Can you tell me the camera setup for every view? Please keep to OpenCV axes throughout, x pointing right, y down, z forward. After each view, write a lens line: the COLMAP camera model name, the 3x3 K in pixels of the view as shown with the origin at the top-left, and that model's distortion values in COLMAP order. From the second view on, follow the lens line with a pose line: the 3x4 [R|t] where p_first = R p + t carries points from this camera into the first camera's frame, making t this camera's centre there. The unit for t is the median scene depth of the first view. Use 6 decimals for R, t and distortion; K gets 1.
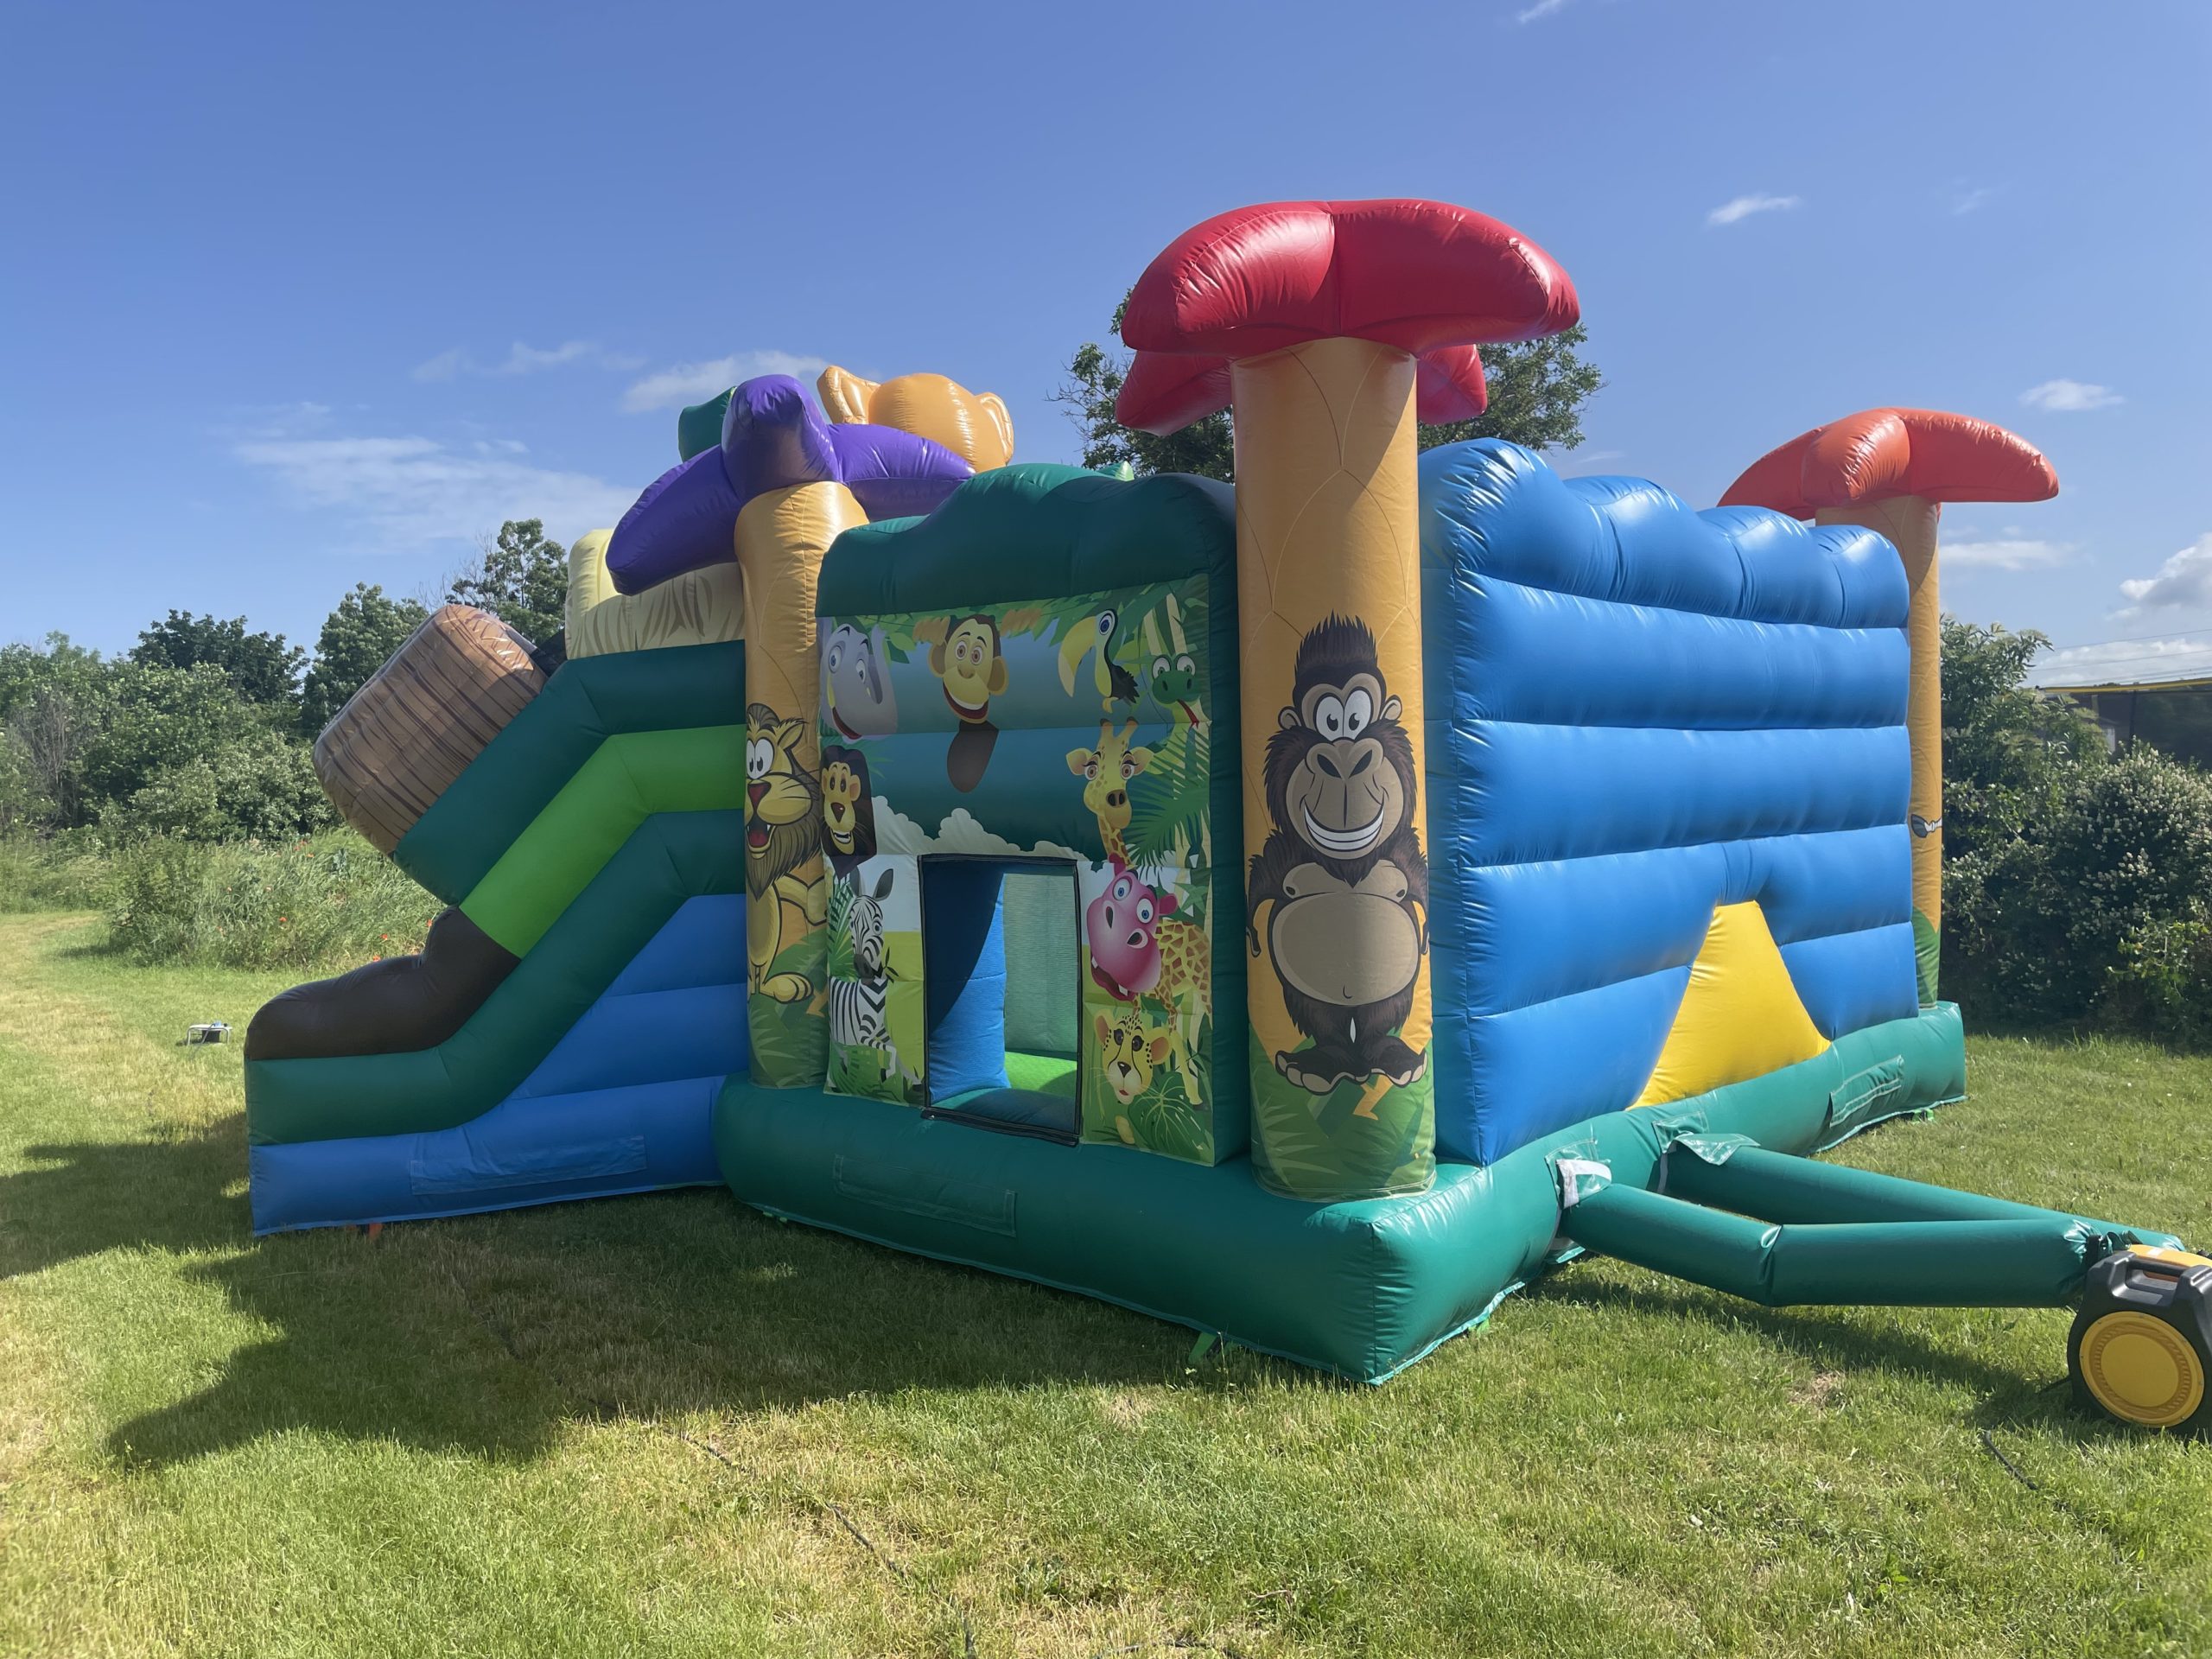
lens RADIAL K [[1666.9, 0, 1106.0], [0, 1666.9, 829.5], [0, 0, 1]] dist [0.002588, -0.003712]
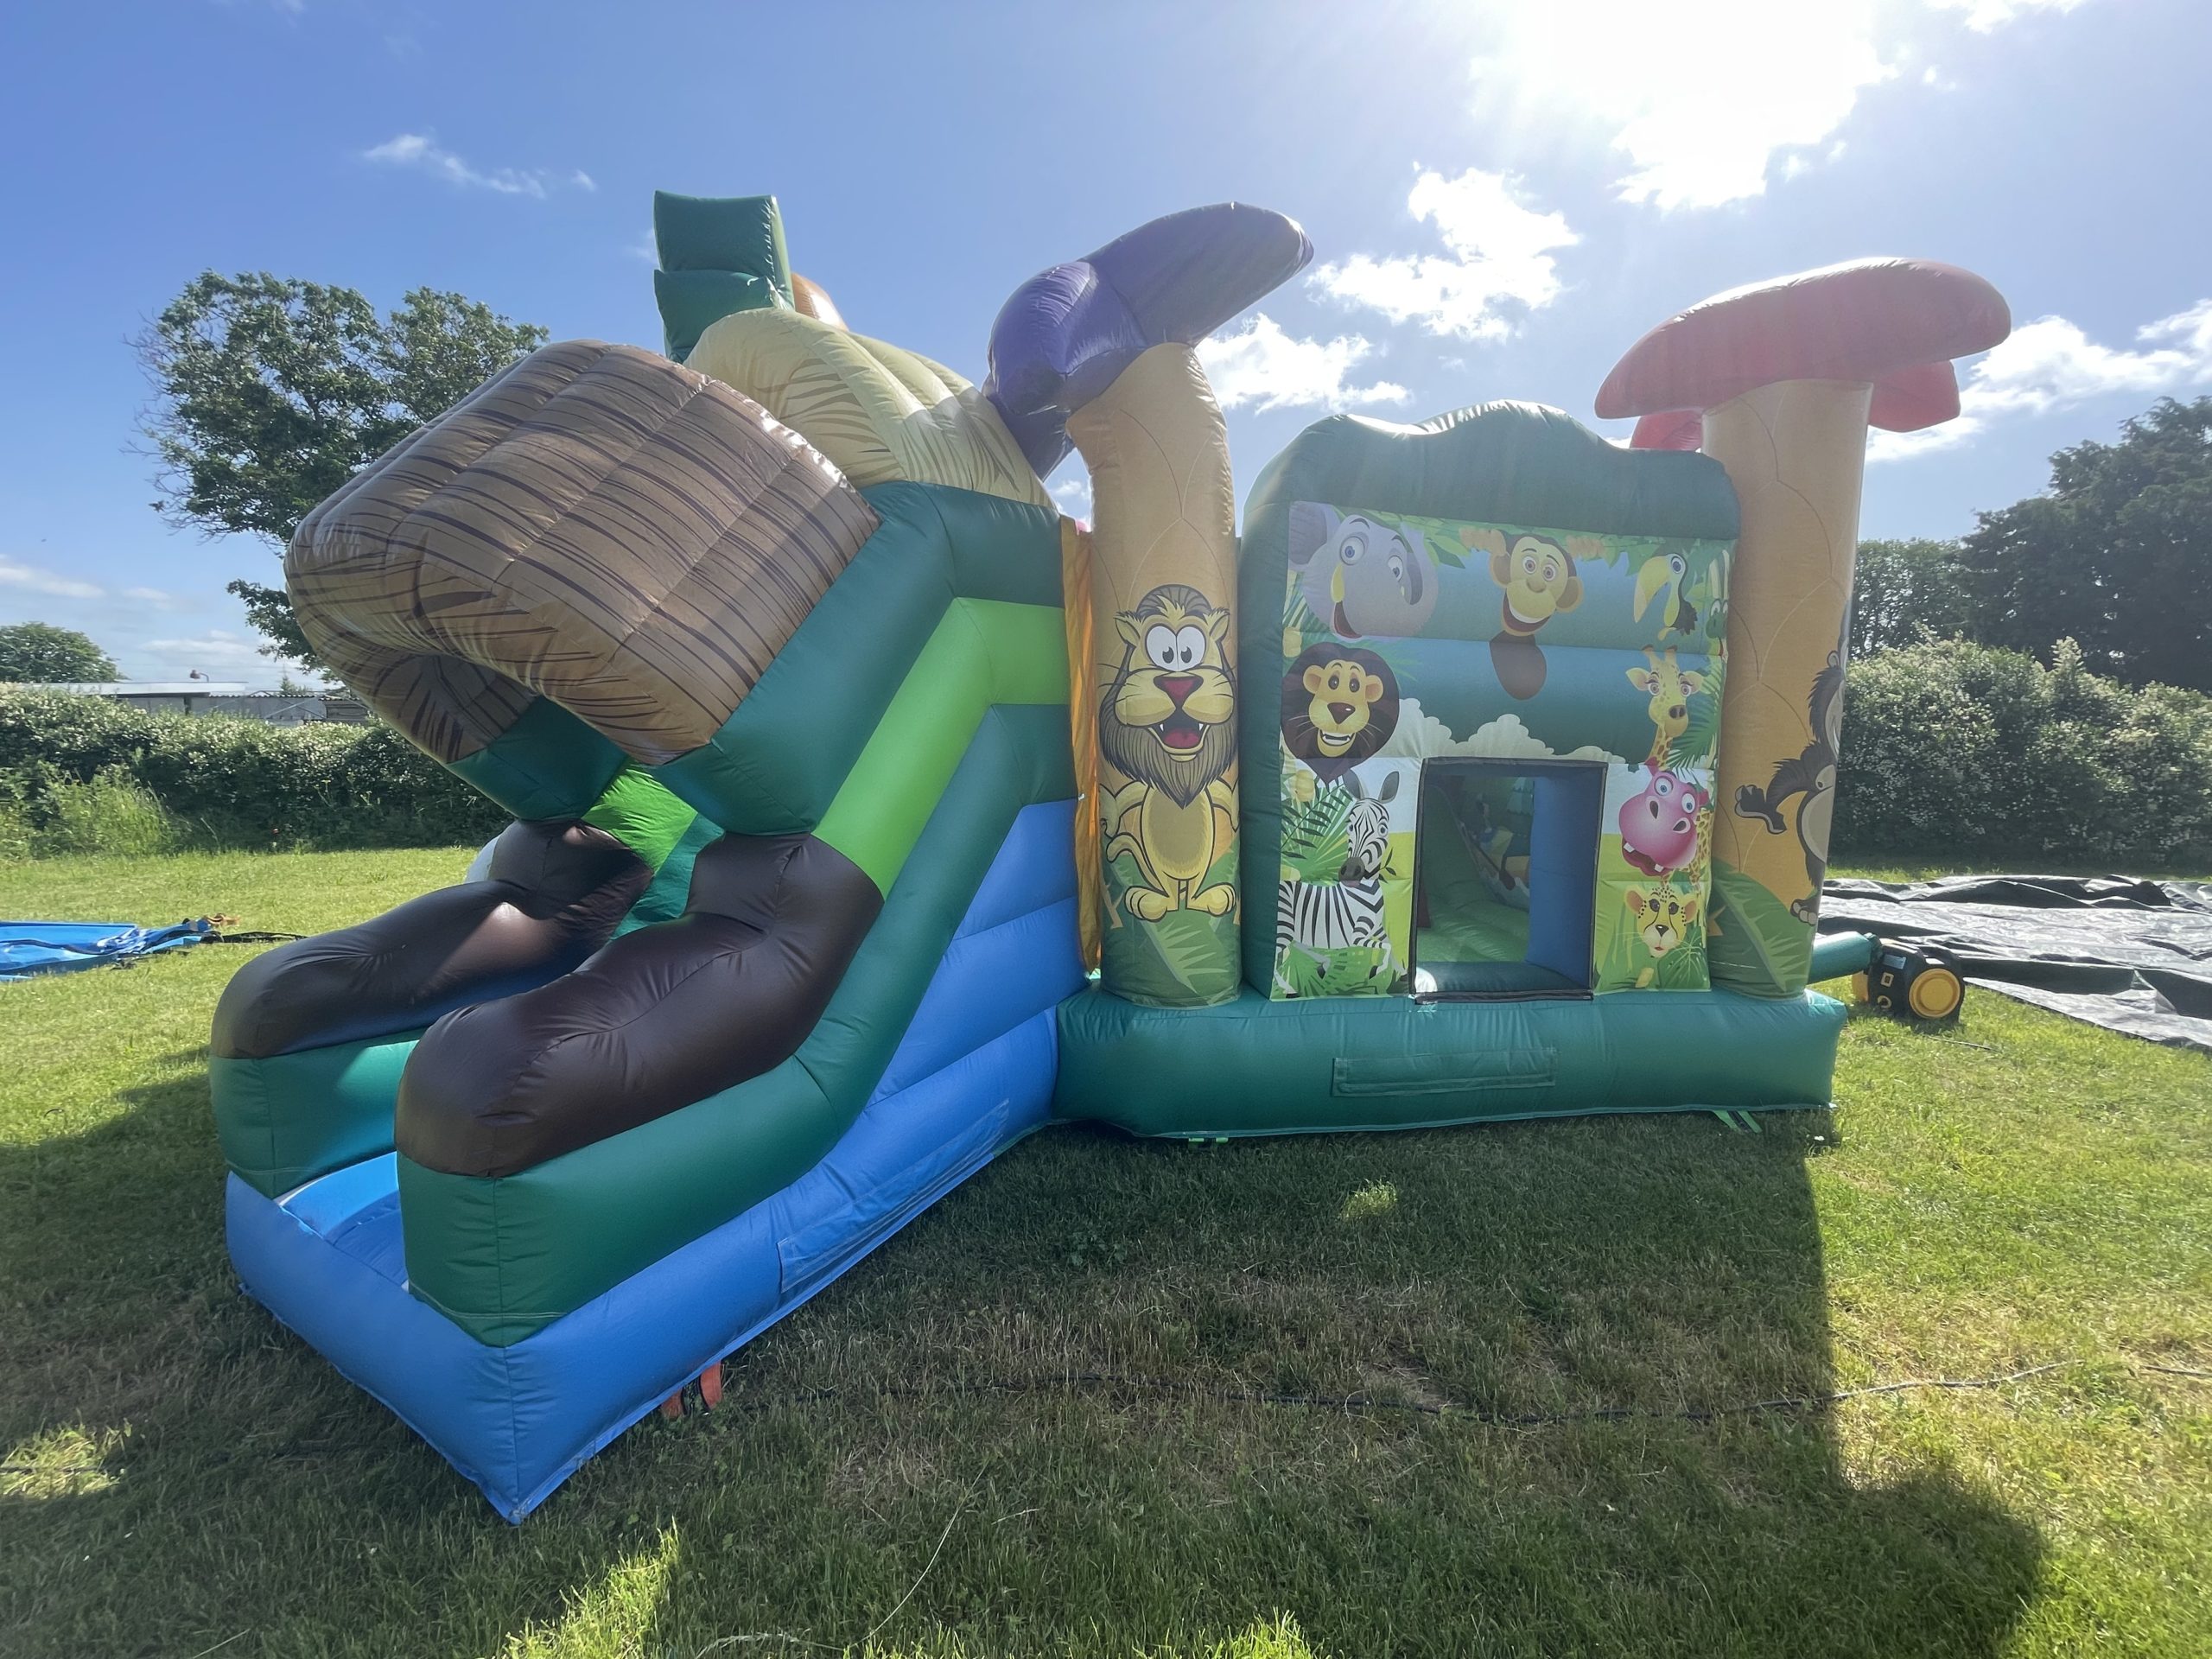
lens RADIAL K [[868.6, 0, 1106.0], [0, 868.6, 829.5], [0, 0, 1]] dist [-0.022131, 0.000019]
pose [[0.634641, -0.057113, 0.770694, -0.667943], [-0.011745, 0.996437, 0.083513, 0.017292], [-0.772718, -0.062053, 0.631709, 0.821547]]
